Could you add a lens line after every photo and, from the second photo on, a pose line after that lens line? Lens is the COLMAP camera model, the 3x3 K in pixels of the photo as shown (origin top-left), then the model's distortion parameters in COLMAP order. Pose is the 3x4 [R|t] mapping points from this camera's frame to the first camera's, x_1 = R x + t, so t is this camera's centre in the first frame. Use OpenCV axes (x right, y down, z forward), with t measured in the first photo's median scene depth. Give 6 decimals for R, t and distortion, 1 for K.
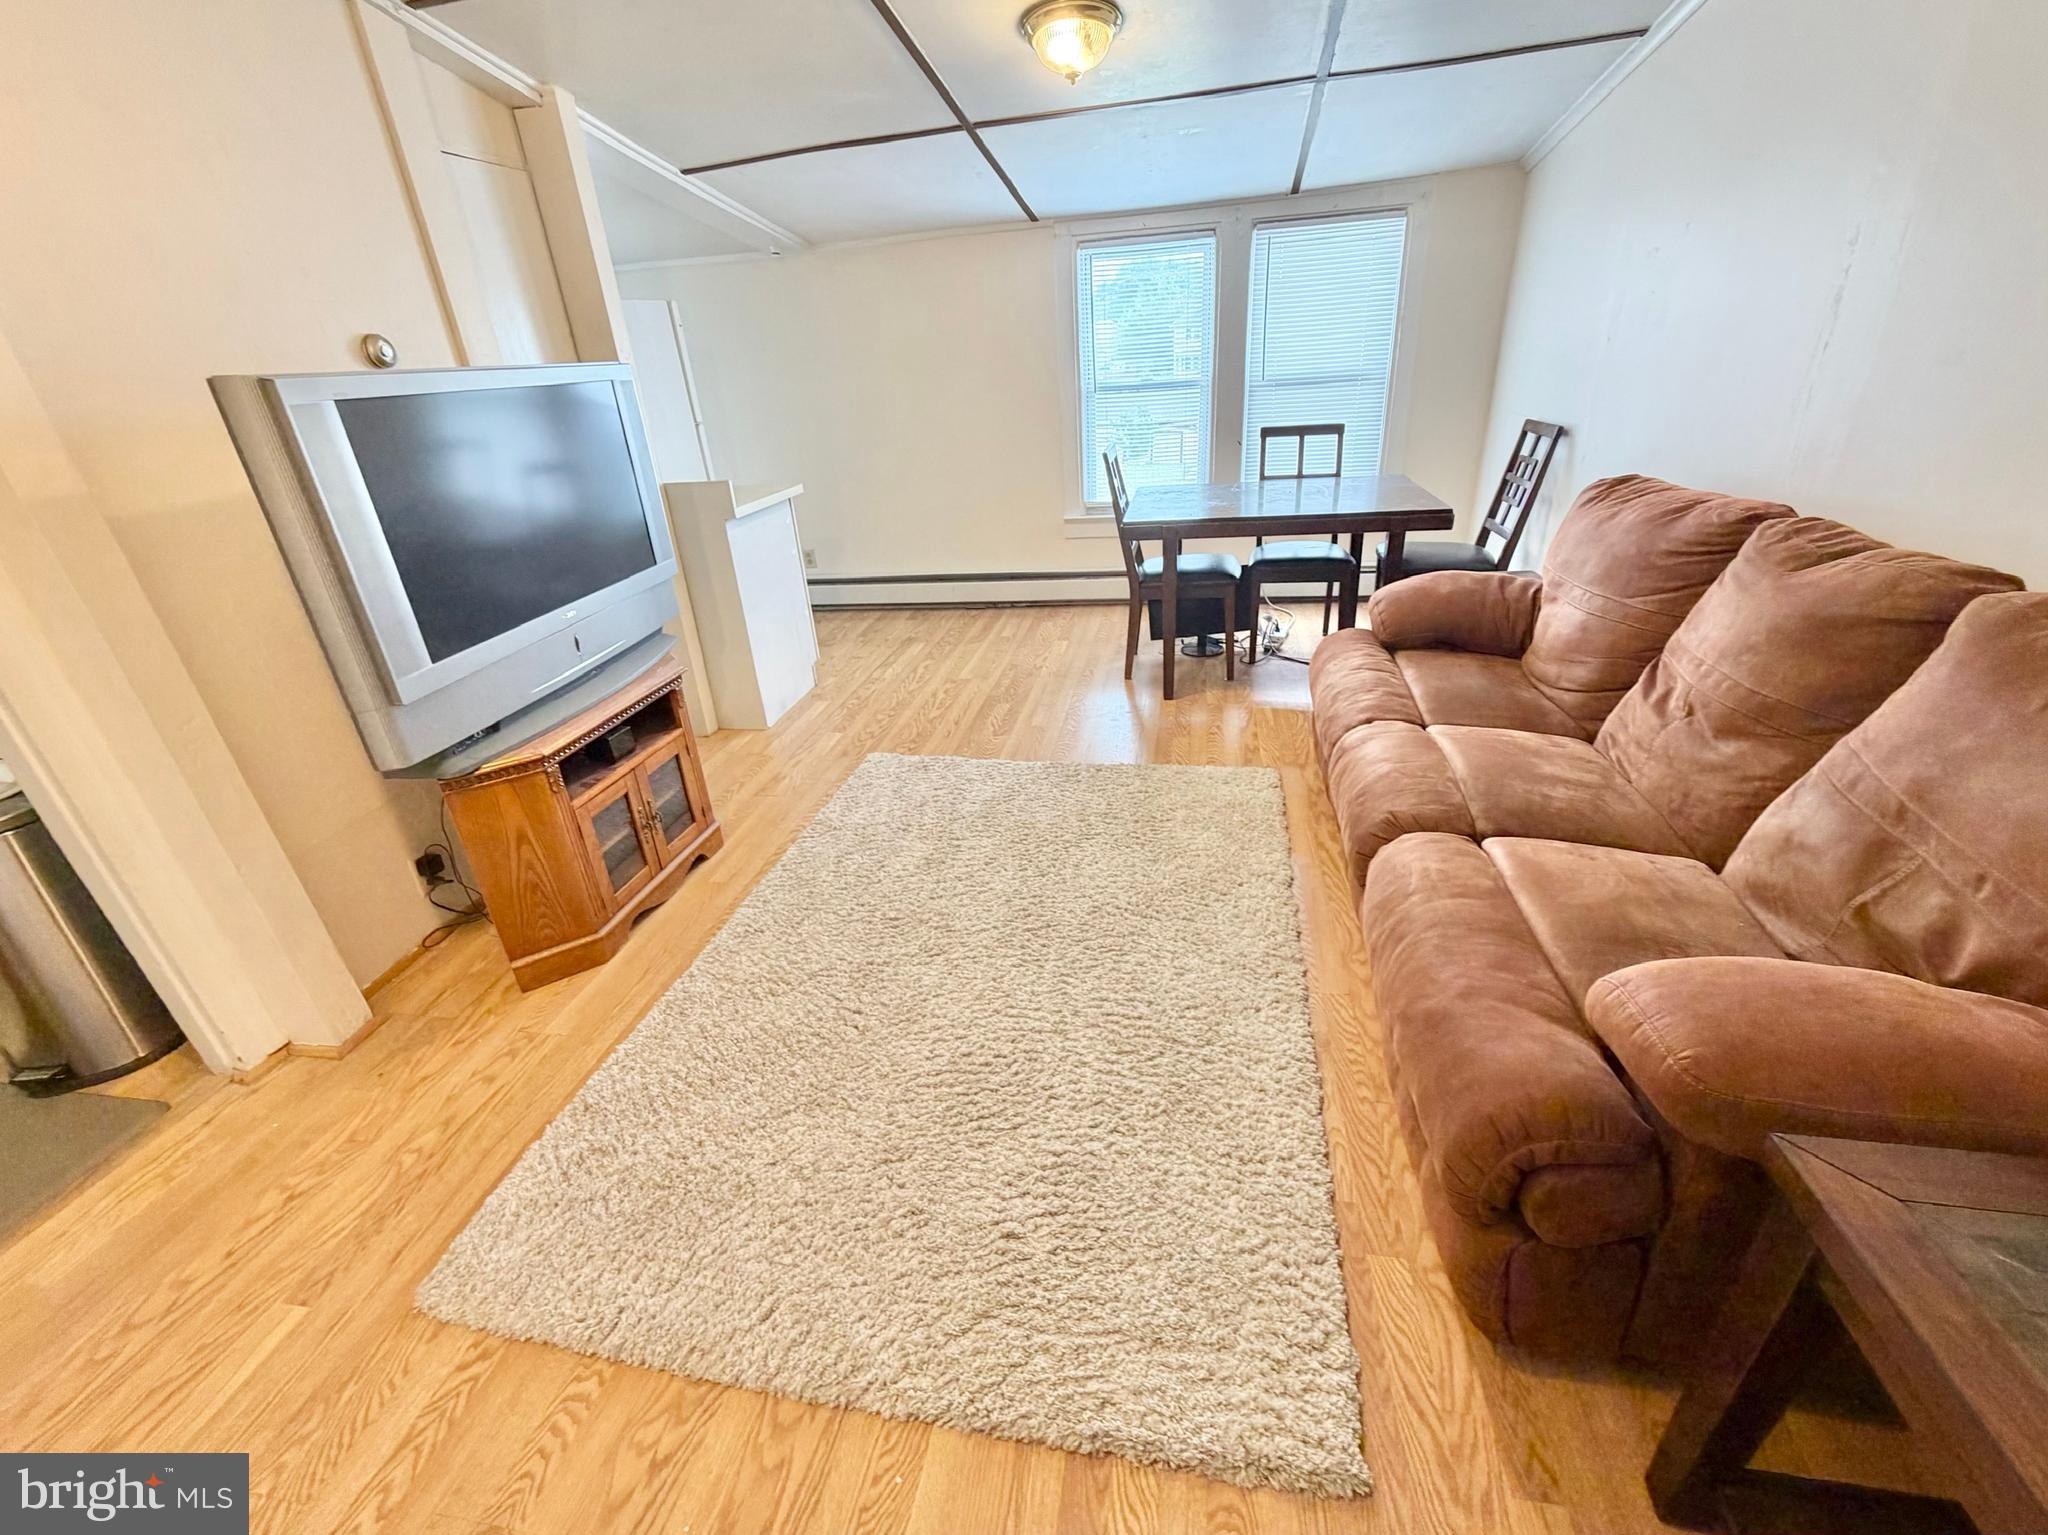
lens RADIAL K [[877.6, 0, 1023.5], [0, 877.6, 774.7], [0, 0, 1]] dist [-0.005022, -0.000786]
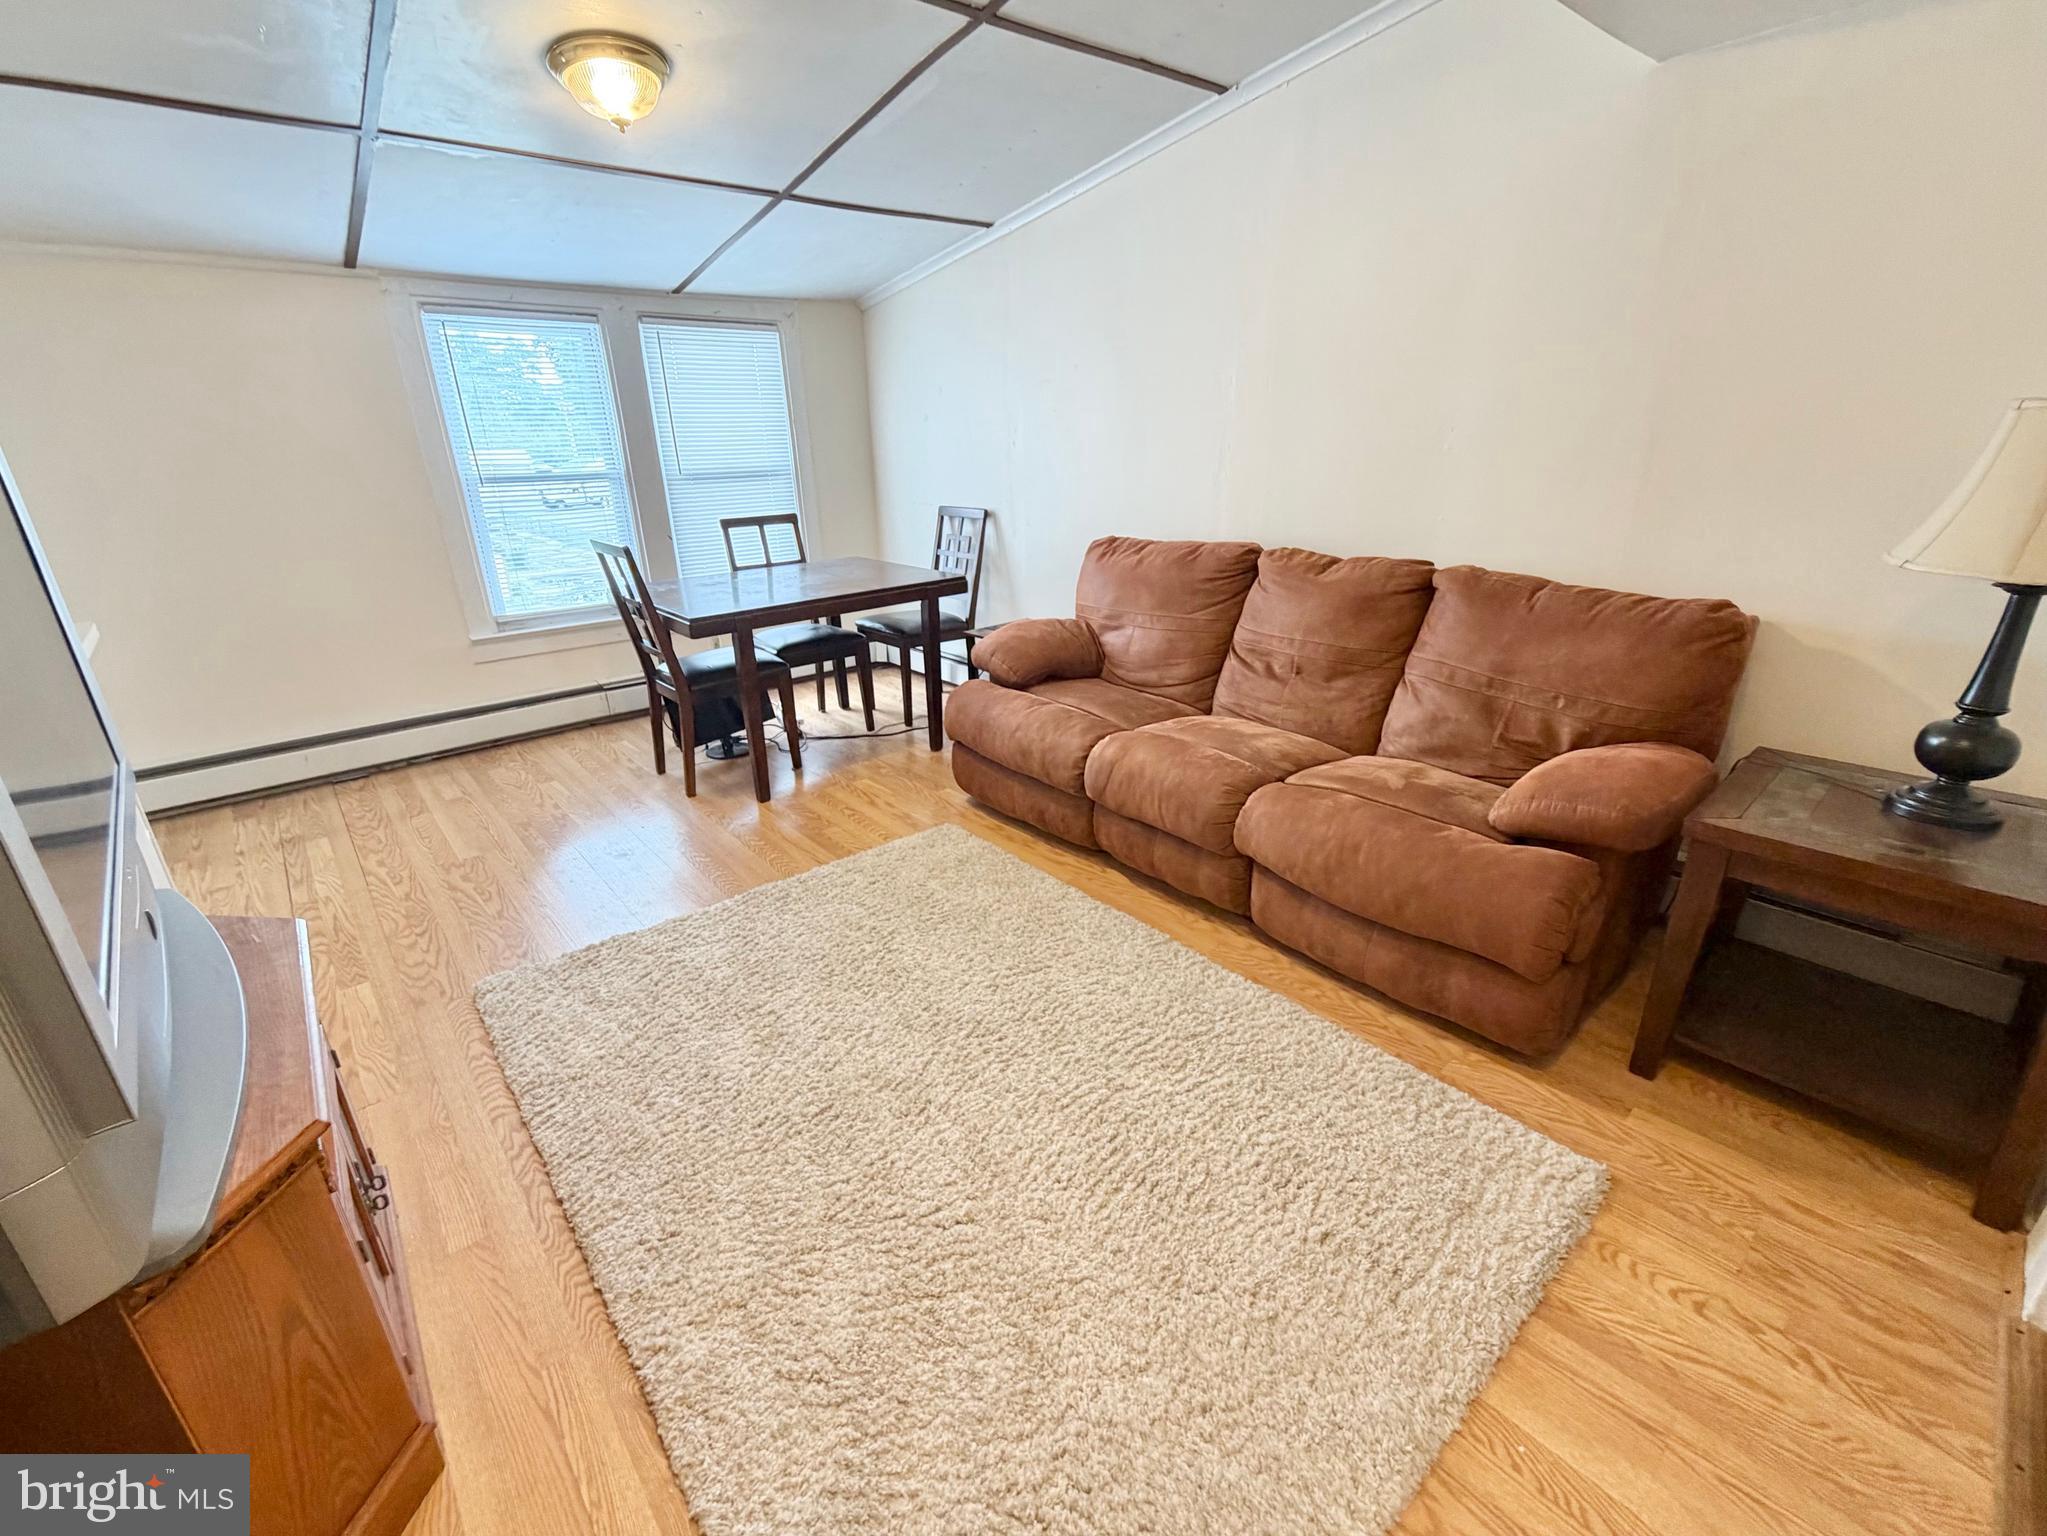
lens RADIAL K [[892.2, 0, 1023.0], [0, 892.2, 772.3], [0, 0, 1]] dist [-0.003628, -0.000380]
pose [[0.598425, -0.232974, 0.766558, -0.391904], [0.326591, 0.944619, 0.032133, -0.058257], [-0.731592, 0.231121, 0.641371, 0.204750]]
